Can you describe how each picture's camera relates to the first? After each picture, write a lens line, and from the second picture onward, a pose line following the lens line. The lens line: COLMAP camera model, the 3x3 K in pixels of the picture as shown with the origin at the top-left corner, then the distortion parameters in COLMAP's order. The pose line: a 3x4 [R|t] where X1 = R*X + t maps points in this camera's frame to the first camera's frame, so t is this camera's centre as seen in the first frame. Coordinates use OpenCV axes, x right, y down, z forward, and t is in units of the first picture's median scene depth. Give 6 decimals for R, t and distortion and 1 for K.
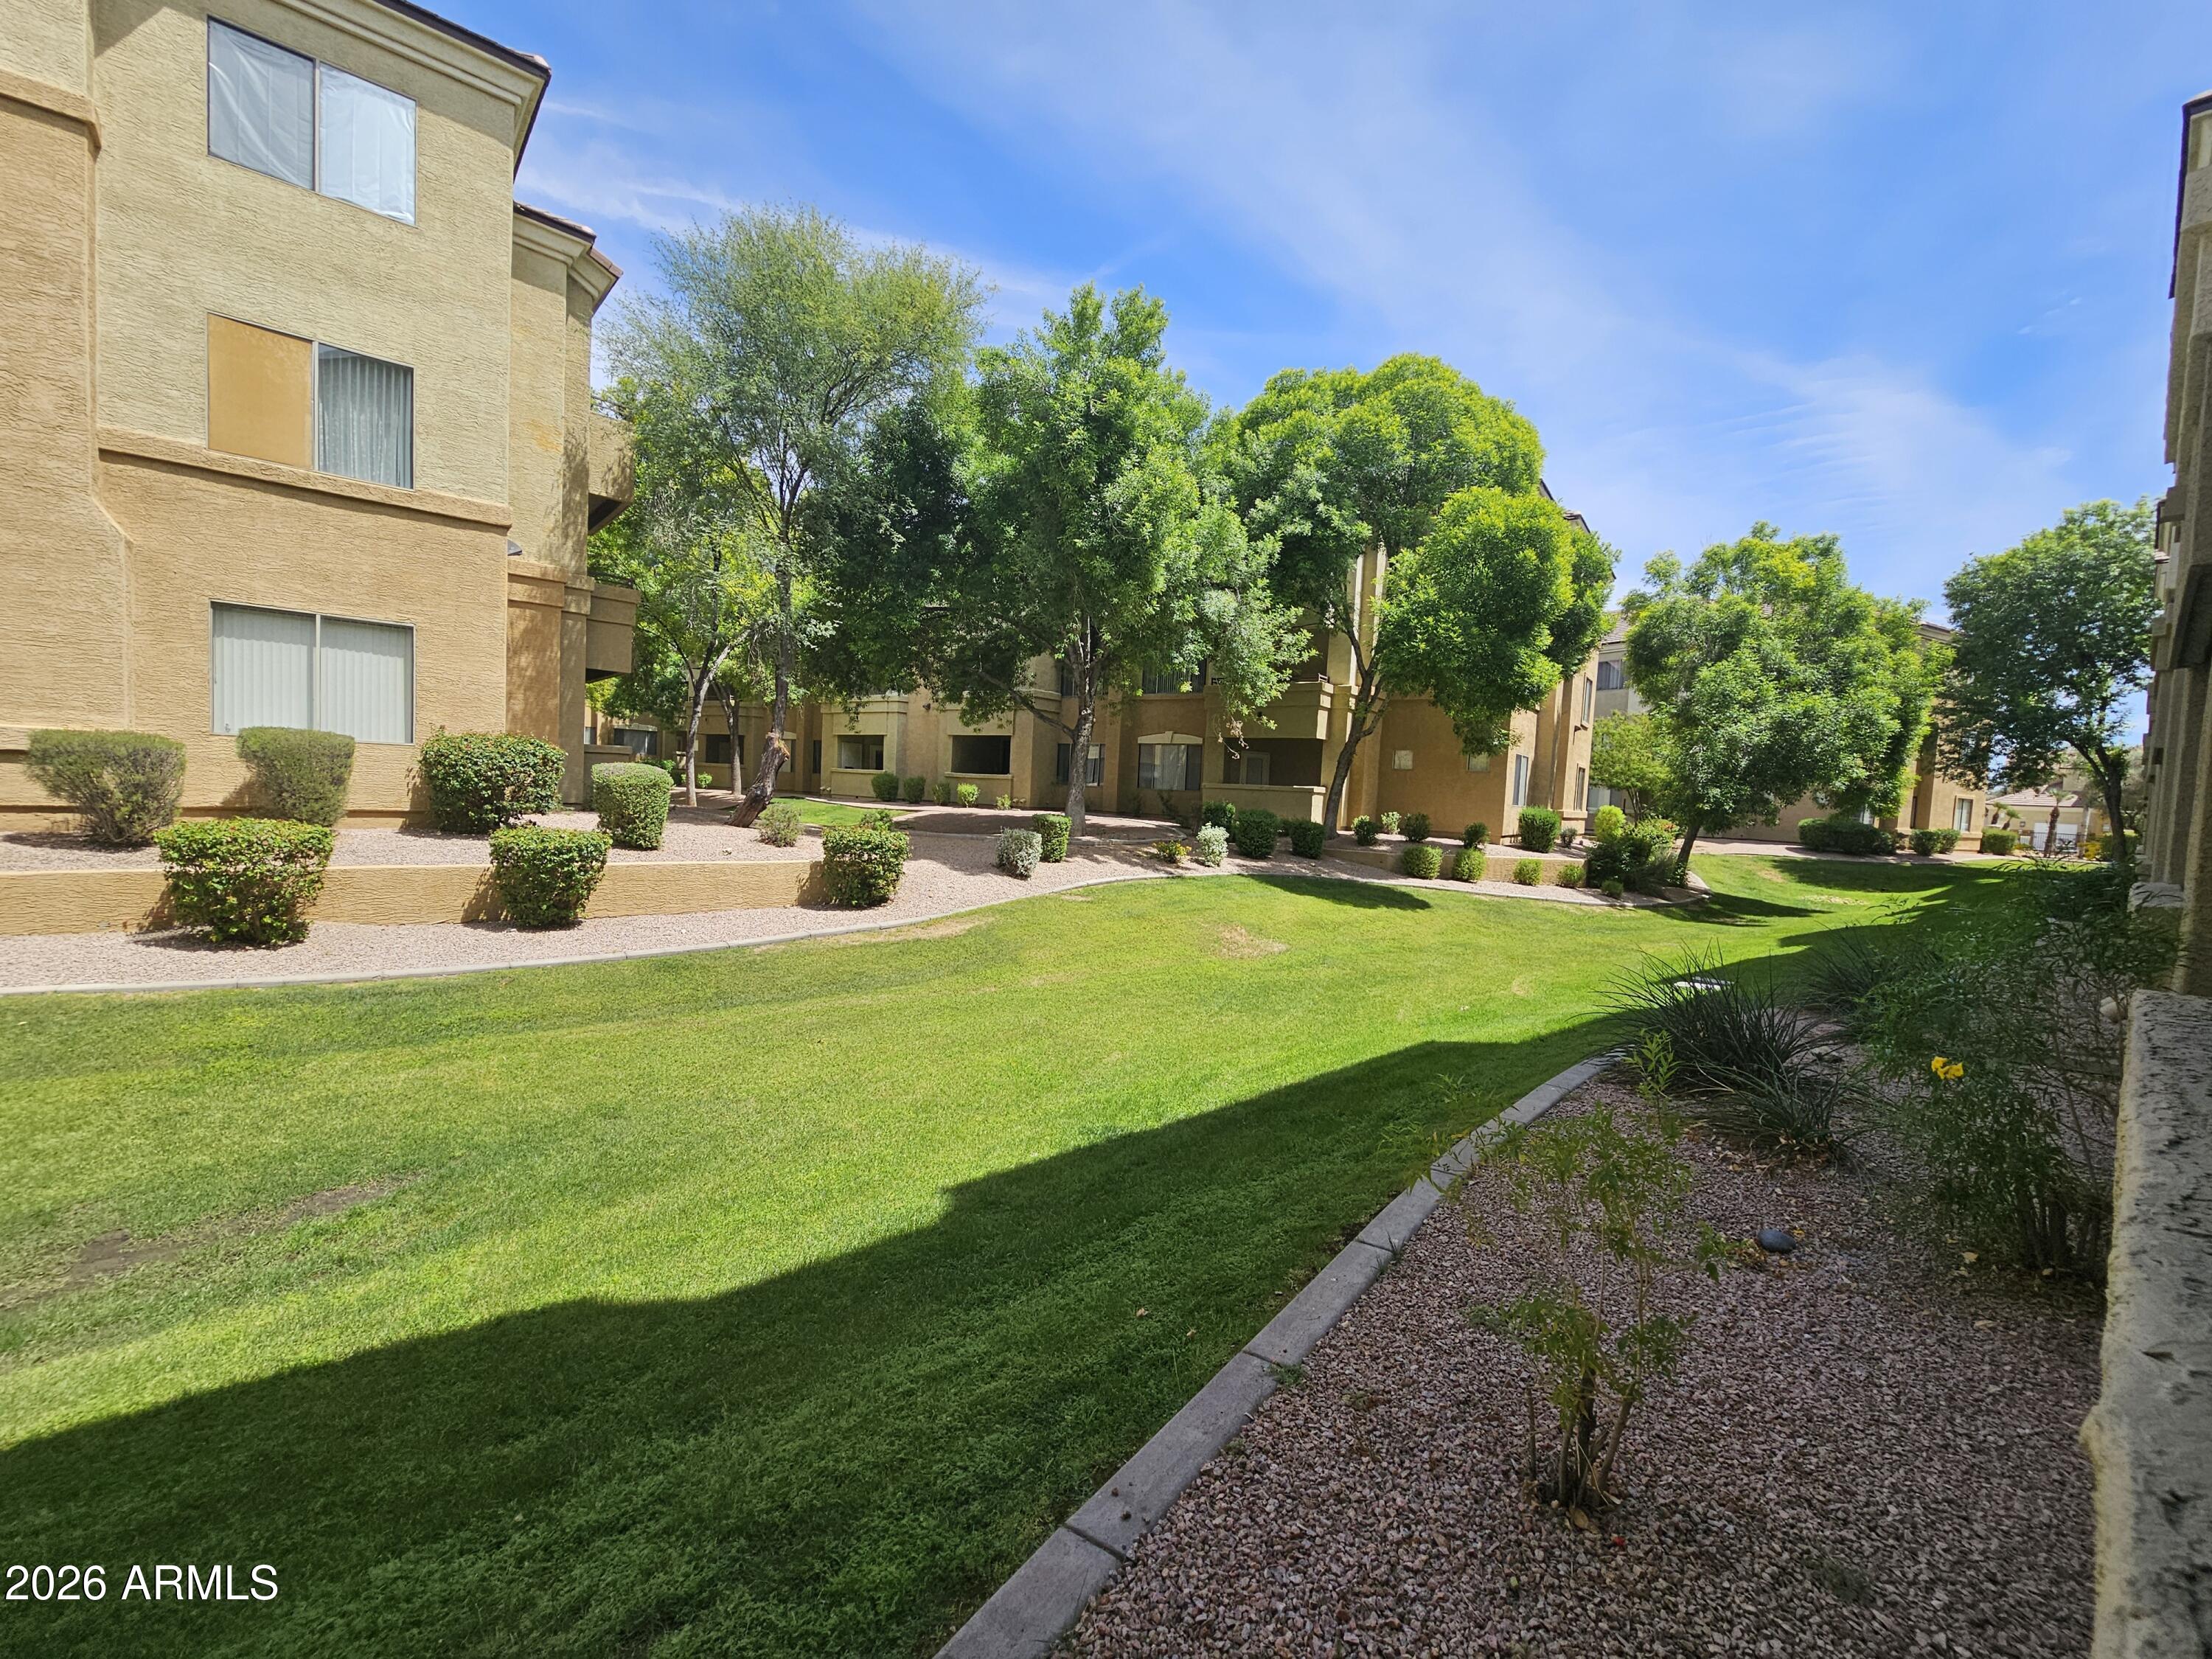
lens RADIAL K [[909.8, 0, 1106.0], [0, 909.8, 829.5], [0, 0, 1]] dist [-0.001622, -0.000523]
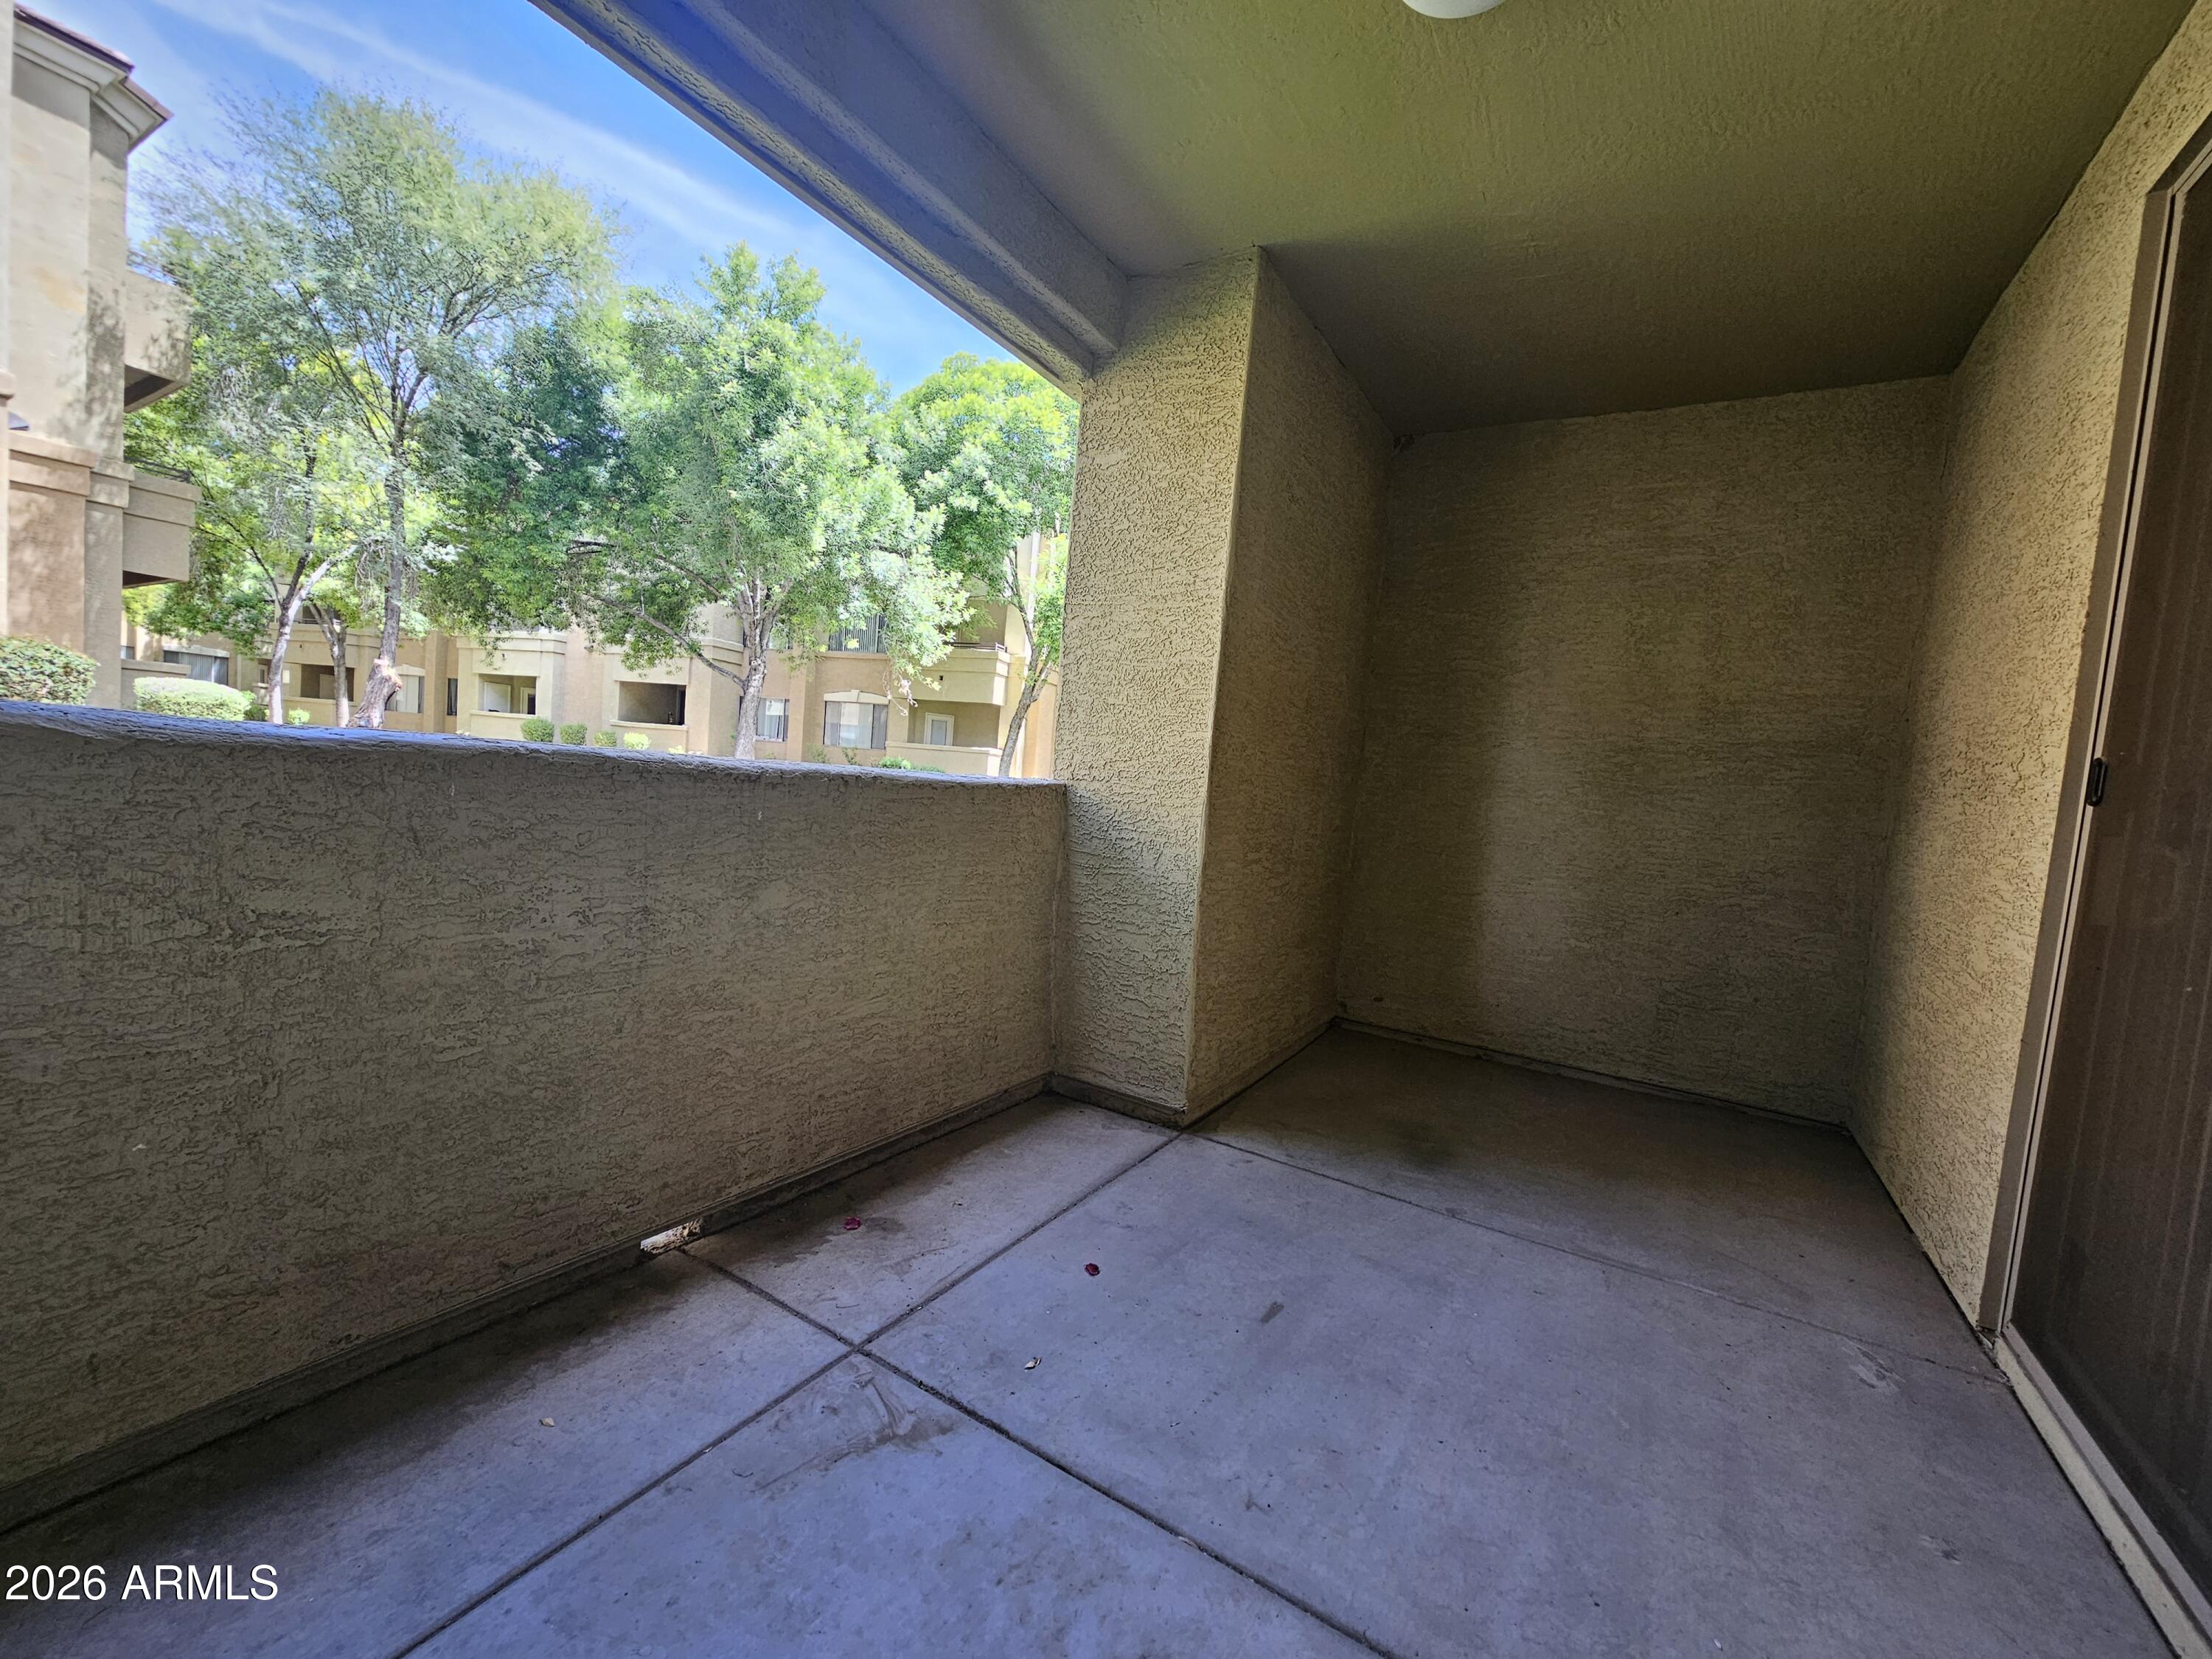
lens RADIAL K [[909.8, 0, 1106.0], [0, 909.8, 829.5], [0, 0, 1]] dist [-0.001622, -0.000523]
pose [[0.952982, 0.011385, 0.302811, 0.051938], [-0.021703, 0.999292, 0.030728, 0.018626], [-0.302247, -0.035855, 0.952555, -0.096621]]
